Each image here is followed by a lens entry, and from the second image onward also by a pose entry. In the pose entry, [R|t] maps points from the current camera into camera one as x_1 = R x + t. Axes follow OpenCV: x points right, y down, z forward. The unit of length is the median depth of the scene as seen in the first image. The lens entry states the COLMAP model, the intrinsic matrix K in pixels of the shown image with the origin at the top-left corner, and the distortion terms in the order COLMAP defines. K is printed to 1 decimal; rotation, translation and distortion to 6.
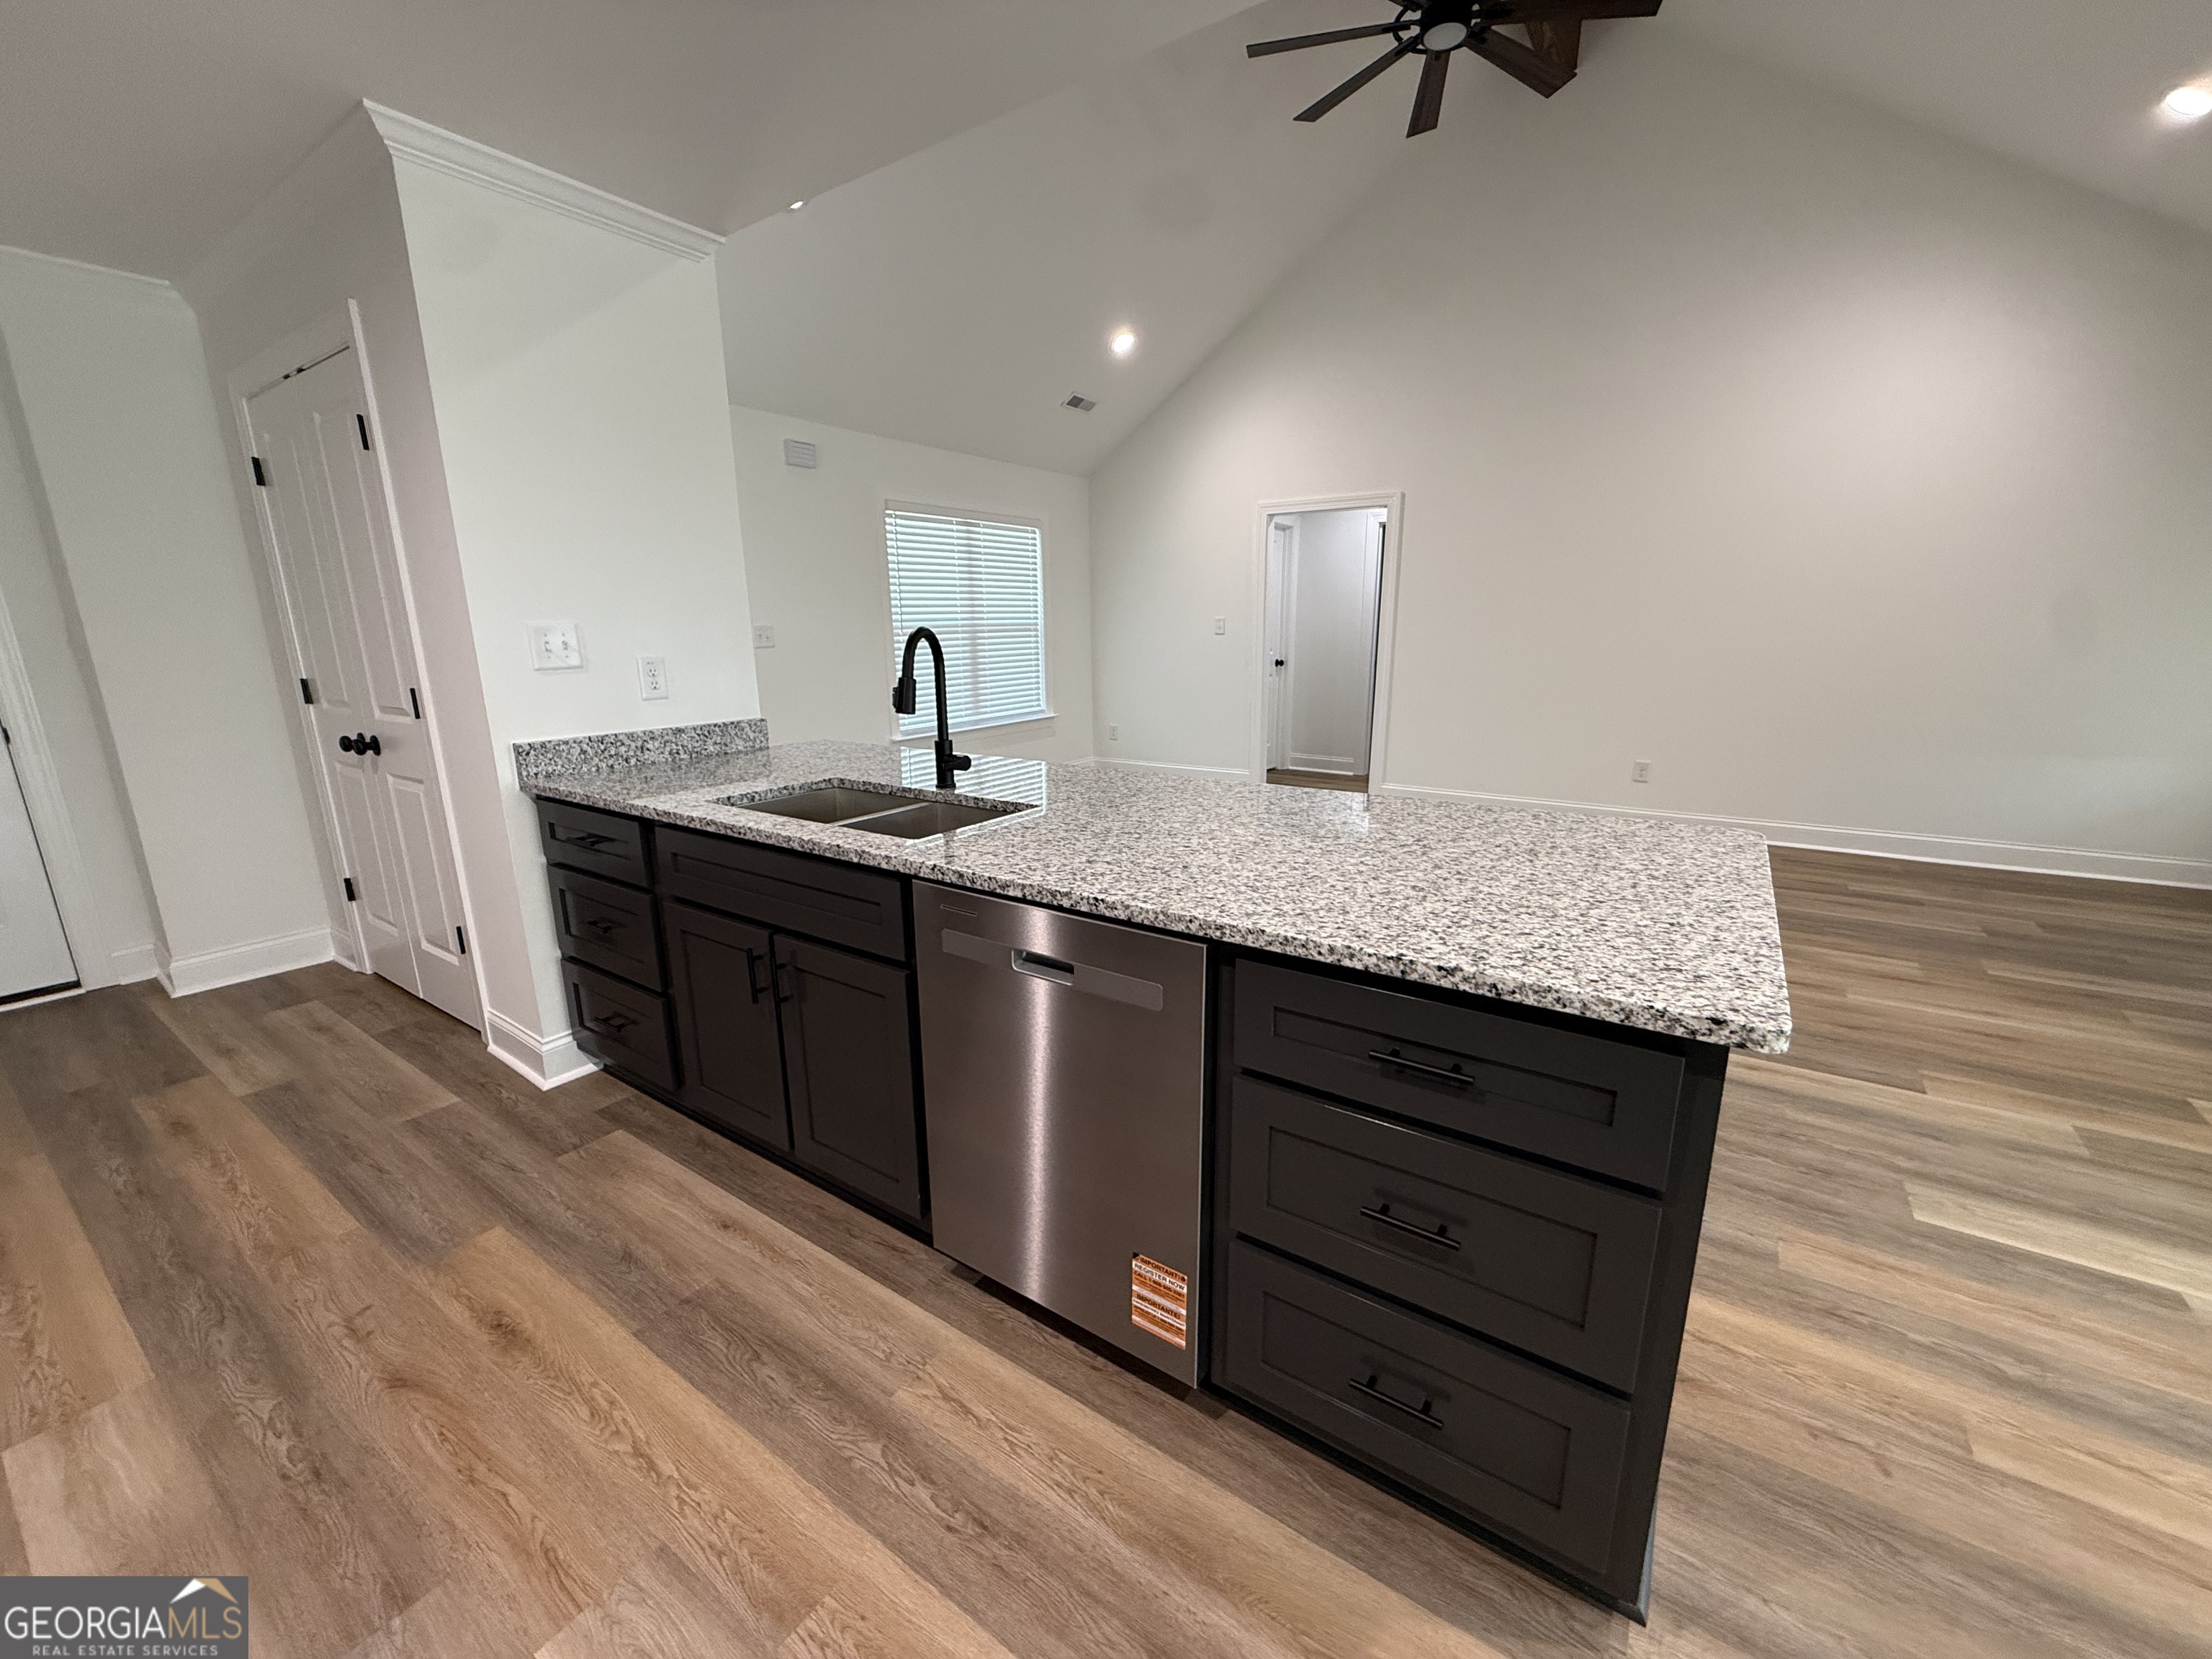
lens RADIAL K [[884.7, 0, 1108.3], [0, 884.7, 849.7], [0, 0, 1]] dist [0.005487, -0.000100]
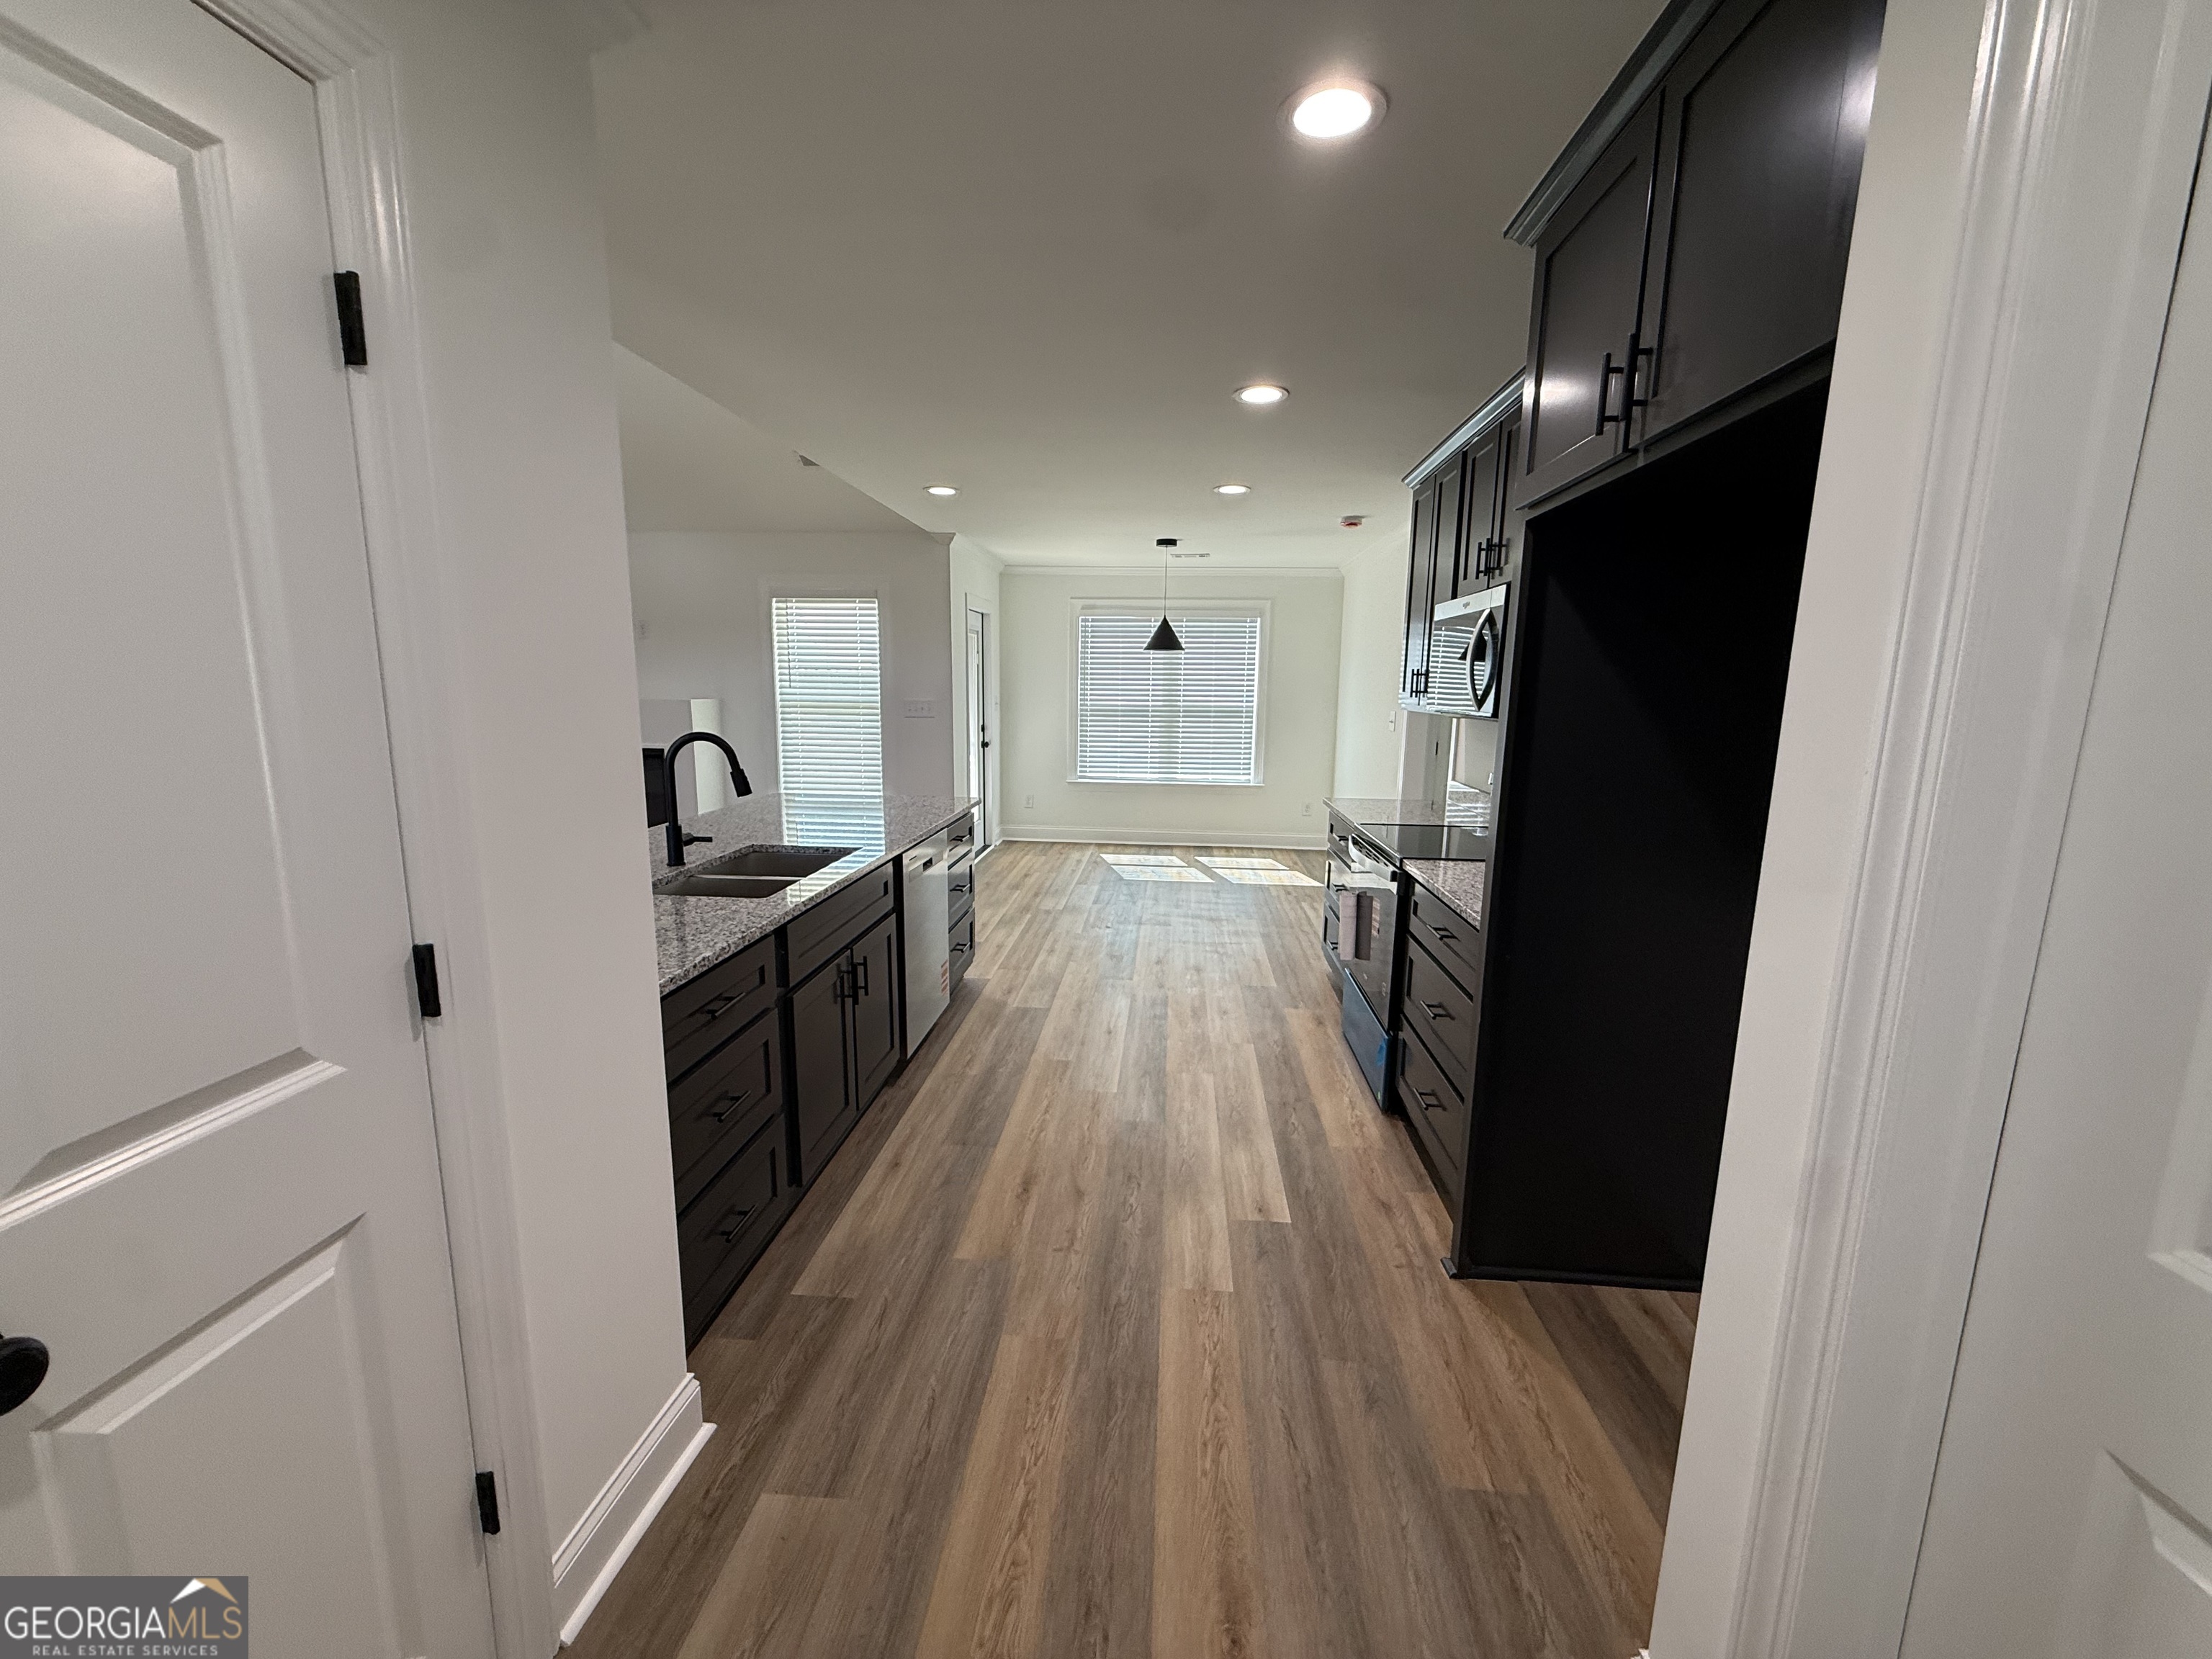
lens RADIAL K [[879.7, 0, 1103.6], [0, 879.7, 832.9], [0, 0, 1]] dist [-0.000096, 0.000101]
pose [[-0.503283, -0.137820, 0.853061, -1.497055], [0.203198, 0.940642, 0.271851, -0.321489], [-0.839891, 0.310158, -0.445404, 1.050454]]
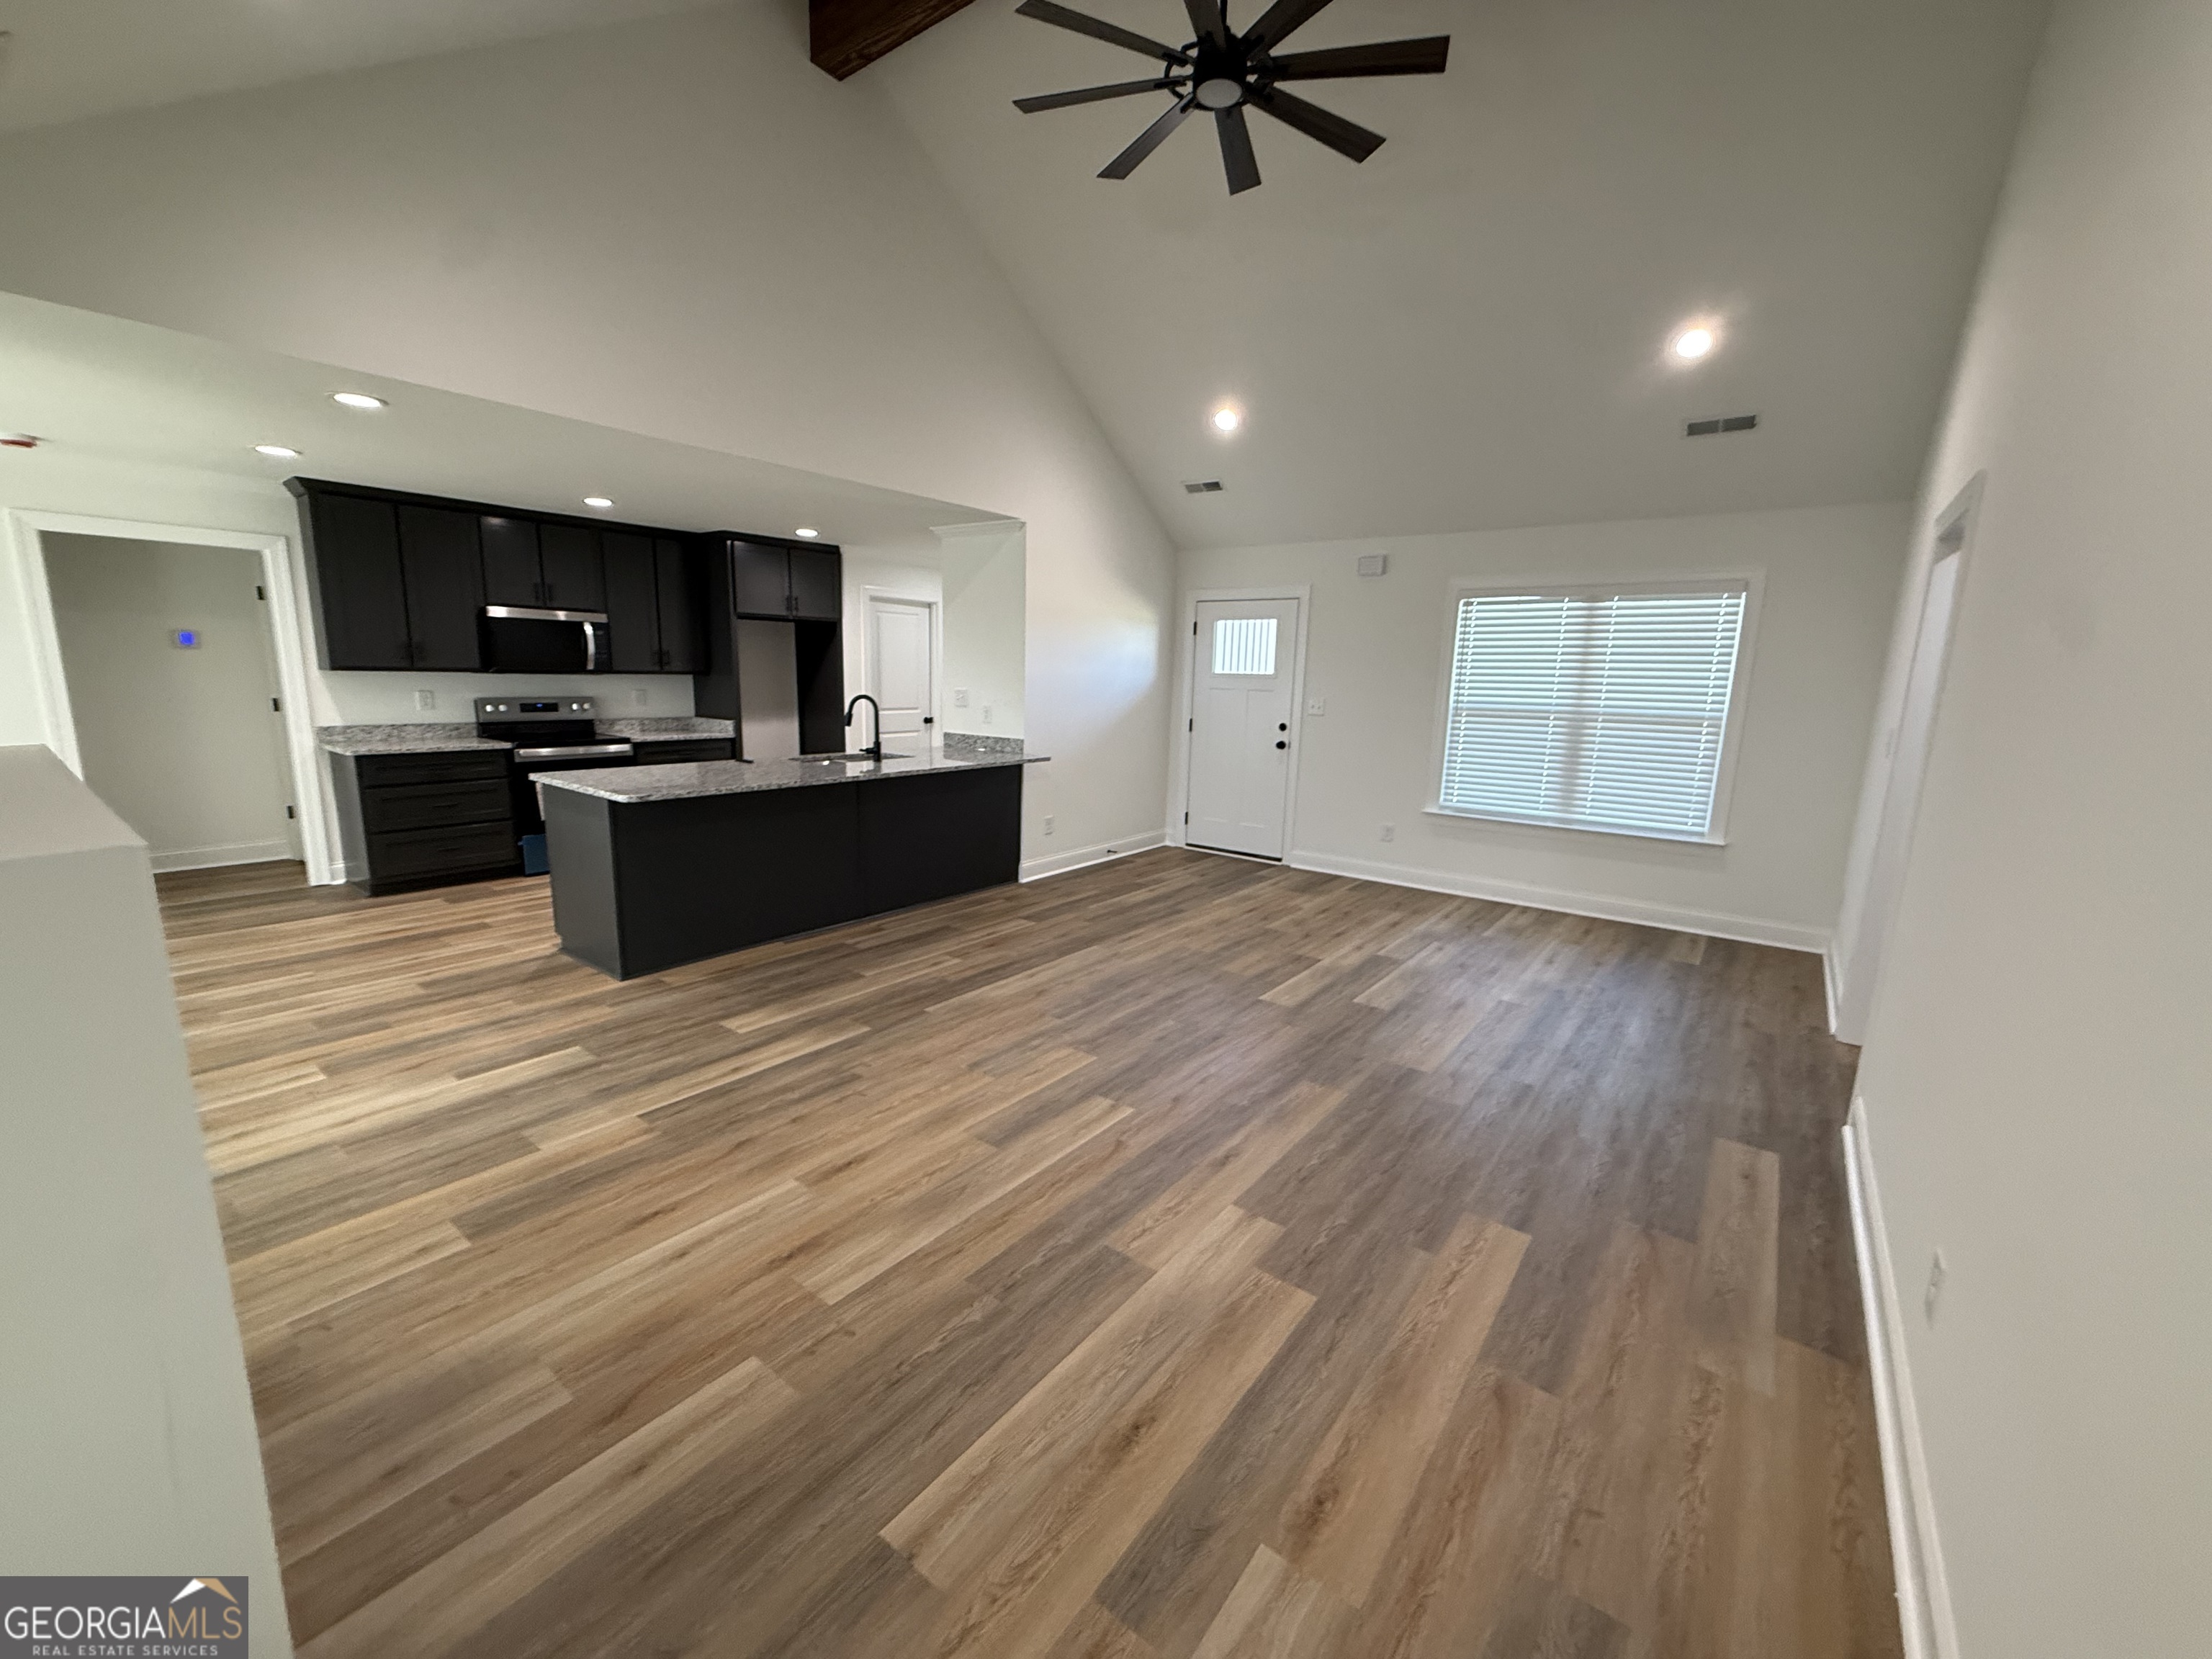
lens RADIAL K [[886.7, 0, 1106.0], [0, 886.7, 829.5], [0, 0, 1]] dist [-0.000836, -0.000180]
pose [[-0.051490, 0.191230, -0.980194, 2.195723], [-0.269085, 0.942540, 0.198019, -0.548579], [0.961739, 0.273952, 0.002926, 1.660048]]
